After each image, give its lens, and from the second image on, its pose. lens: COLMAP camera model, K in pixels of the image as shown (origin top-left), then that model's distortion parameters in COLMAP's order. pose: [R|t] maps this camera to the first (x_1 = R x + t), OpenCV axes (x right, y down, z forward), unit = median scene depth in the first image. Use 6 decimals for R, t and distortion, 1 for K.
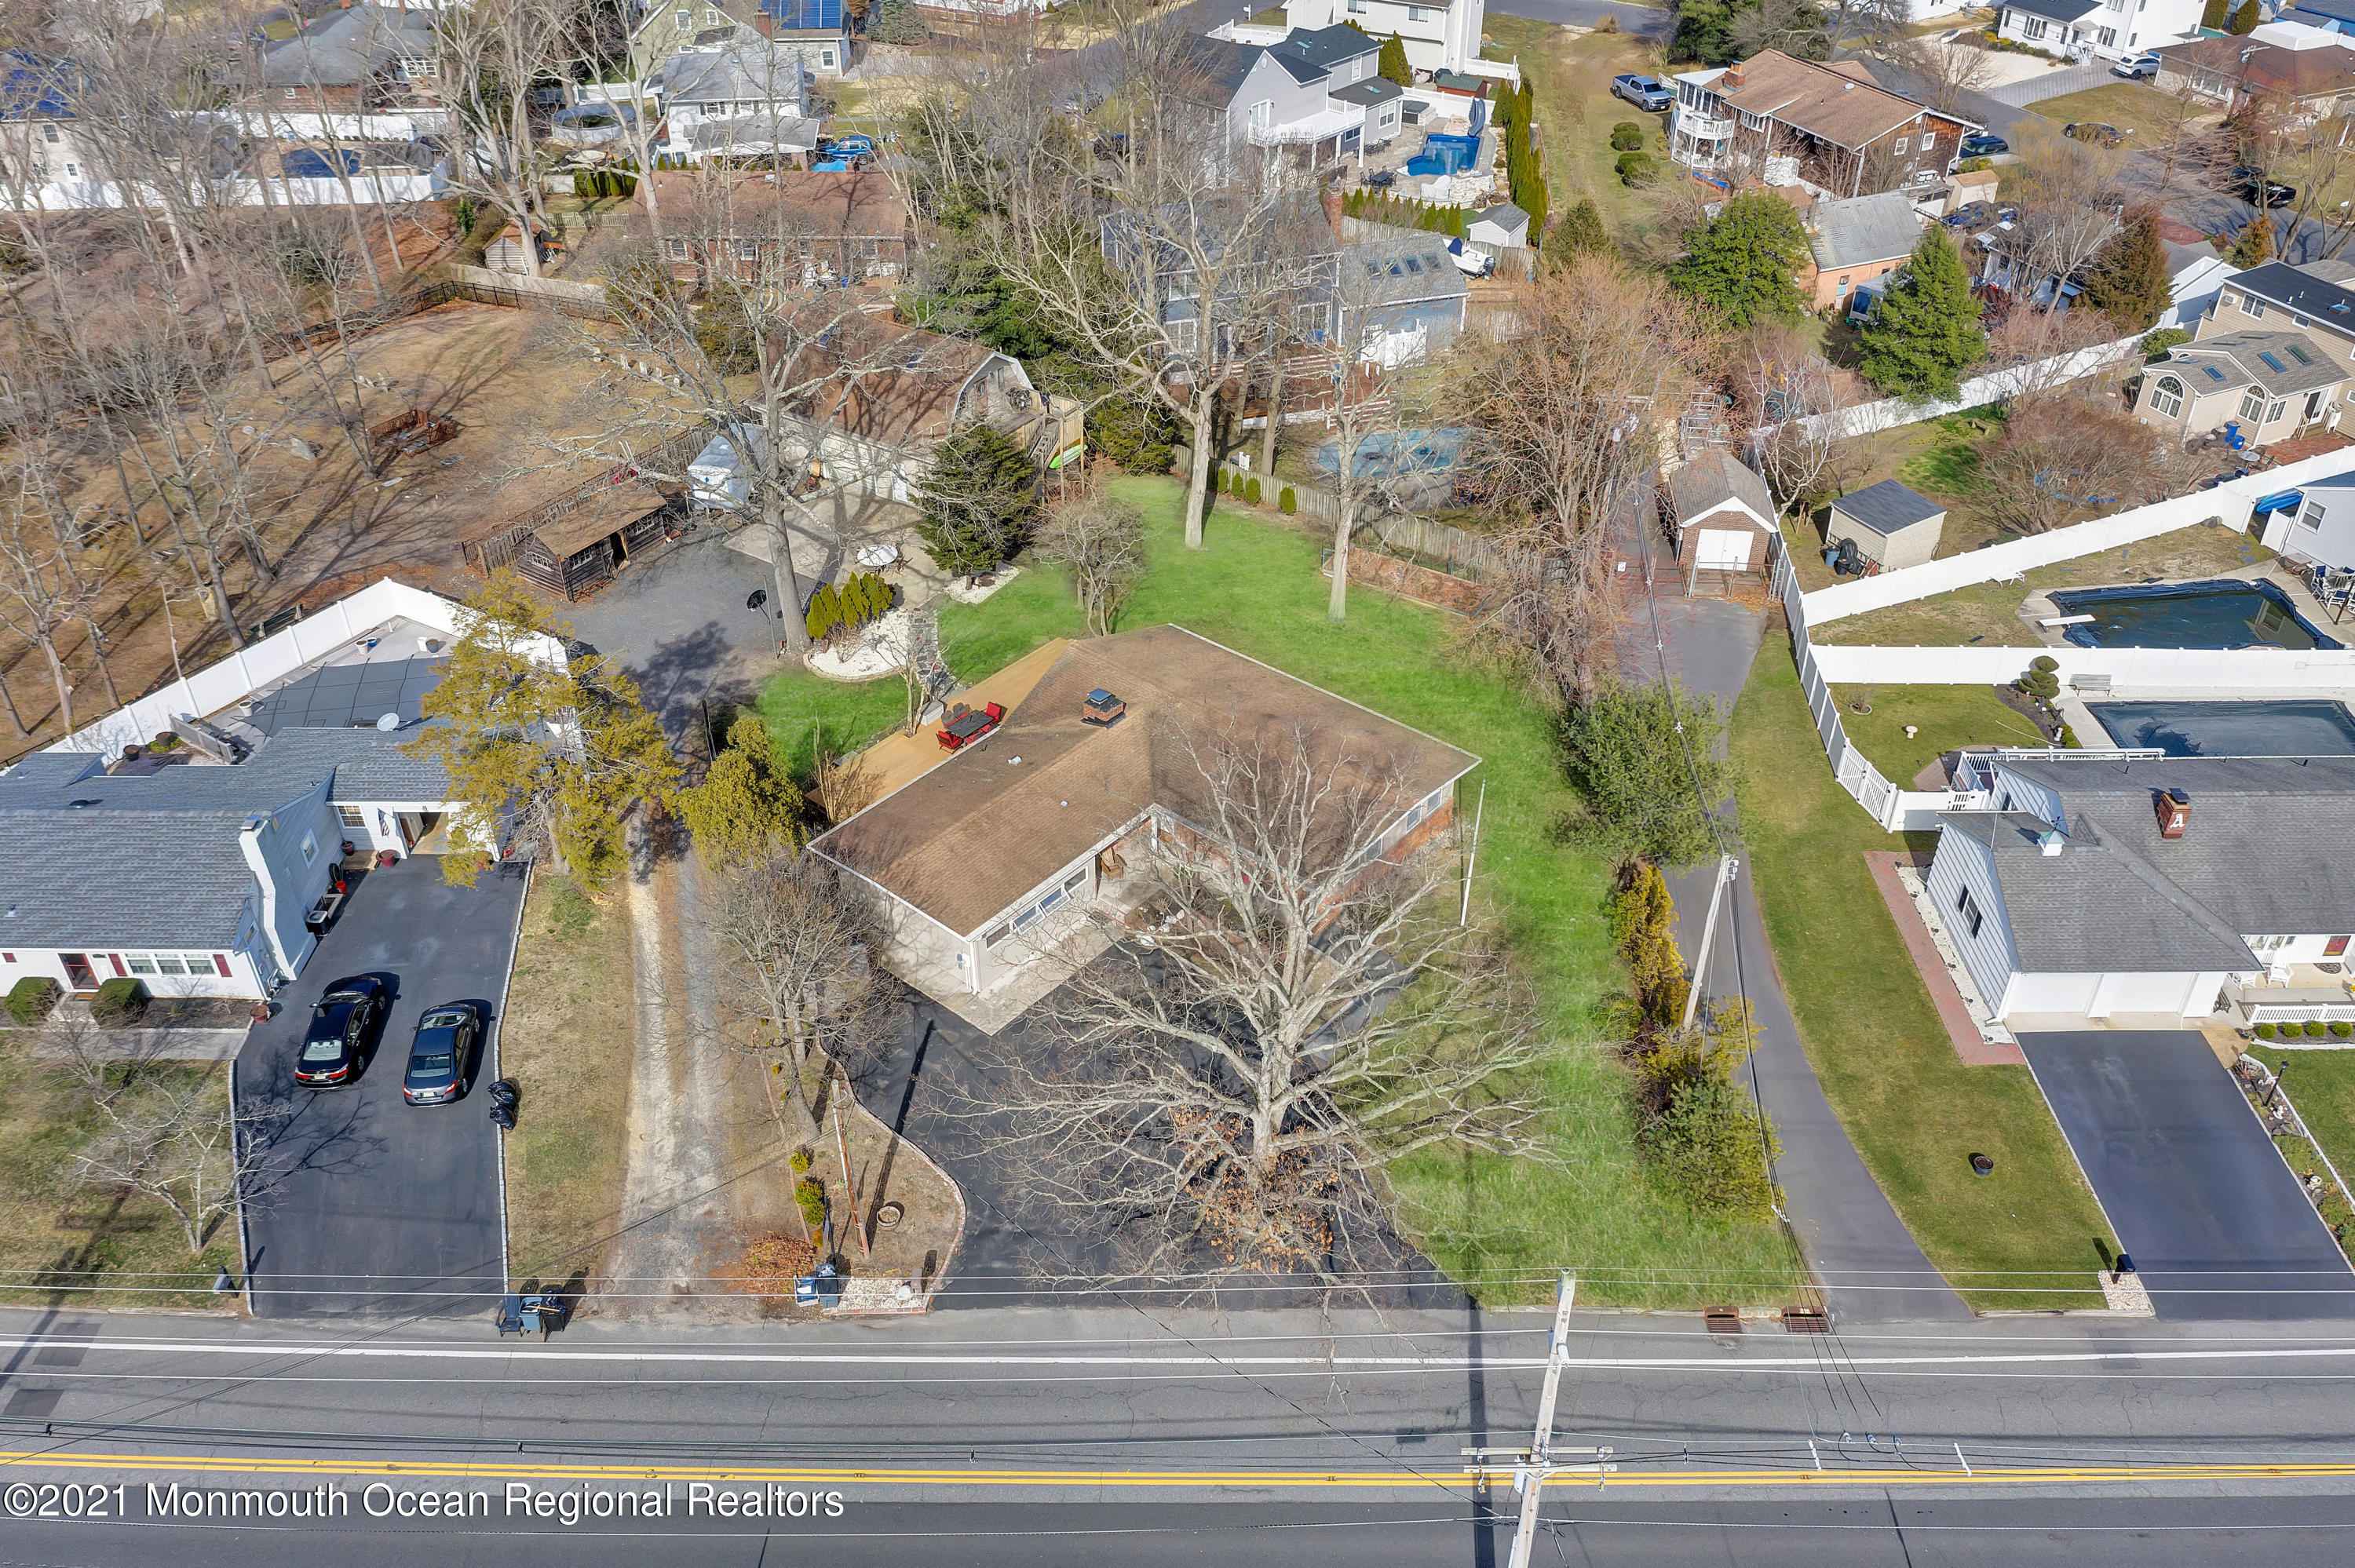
lens RADIAL K [[1820.7, 0, 1177.5], [0, 1820.7, 784.0], [0, 0, 1]] dist [-0.007336, -0.003408]
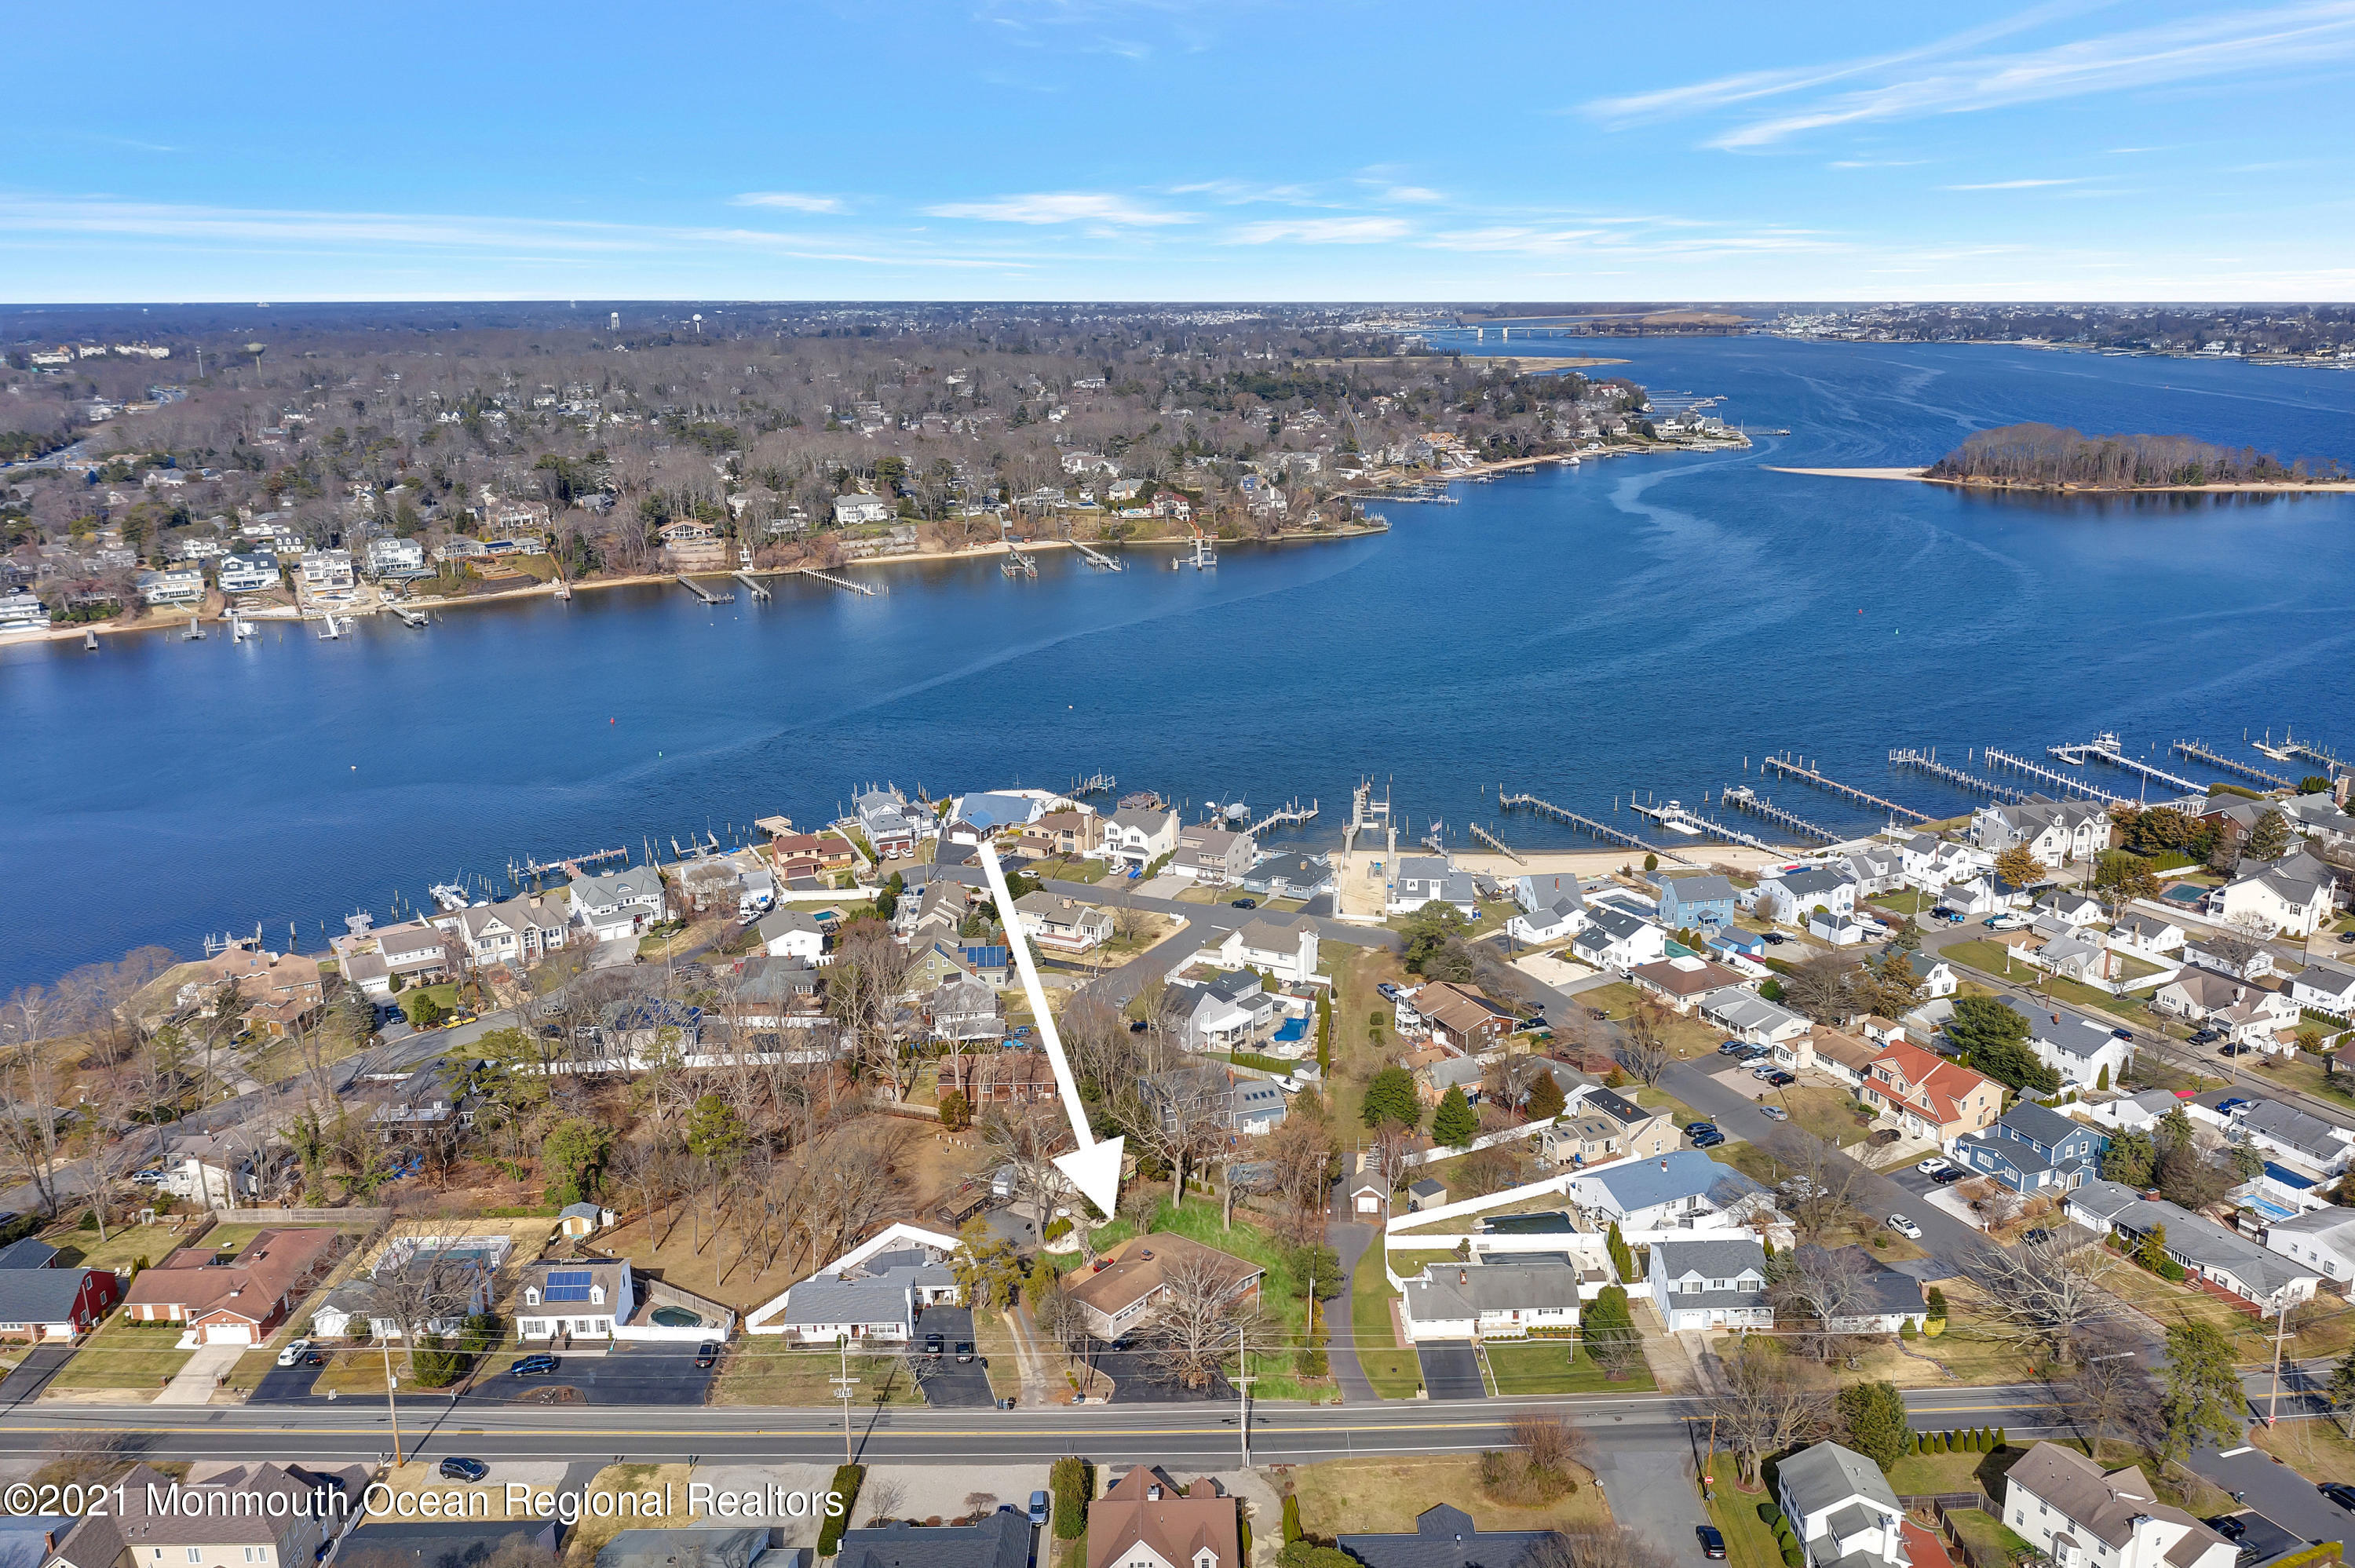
lens RADIAL K [[1820.7, 0, 1177.5], [0, 1820.7, 784.0], [0, 0, 1]] dist [-0.007336, -0.003408]
pose [[0.999823, -0.018457, 0.003737, 0.012250], [0.018522, 0.928062, -0.371966, 0.304022], [0.003397, 0.371969, 0.928239, -1.823865]]
